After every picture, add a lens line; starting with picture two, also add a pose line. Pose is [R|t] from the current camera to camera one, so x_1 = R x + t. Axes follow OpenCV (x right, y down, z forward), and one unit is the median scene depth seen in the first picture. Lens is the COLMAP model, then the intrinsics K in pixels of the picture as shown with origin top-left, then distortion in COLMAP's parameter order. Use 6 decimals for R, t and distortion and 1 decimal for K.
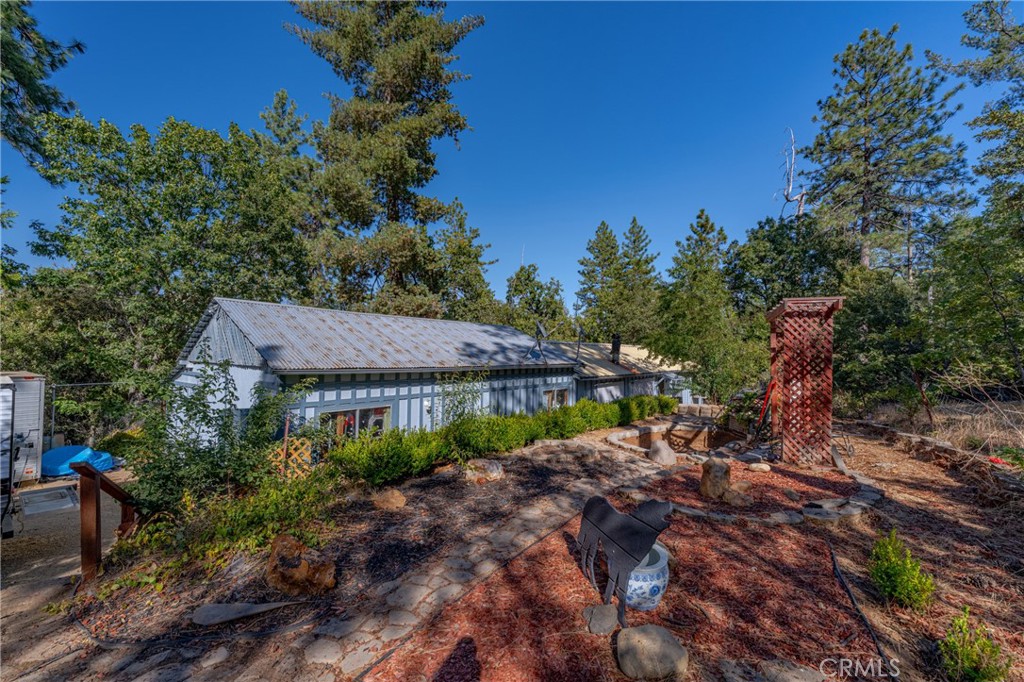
lens RADIAL K [[410.1, 0, 515.6], [0, 410.1, 336.1], [0, 0, 1]] dist [-0.004347, 0.001578]
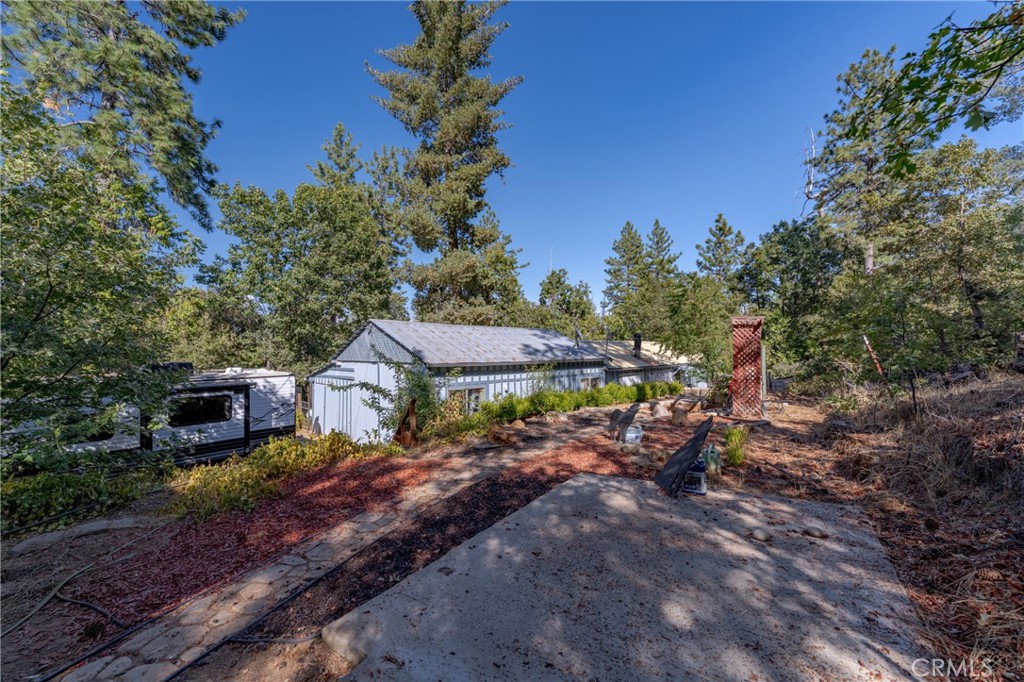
lens RADIAL K [[410.1, 0, 512.4], [0, 410.1, 335.3], [0, 0, 1]] dist [-0.004347, 0.001578]
pose [[0.997244, -0.018529, -0.071840, -0.034344], [0.019022, 0.999800, 0.006173, -0.013346], [0.071711, -0.007523, 0.997397, -0.216861]]
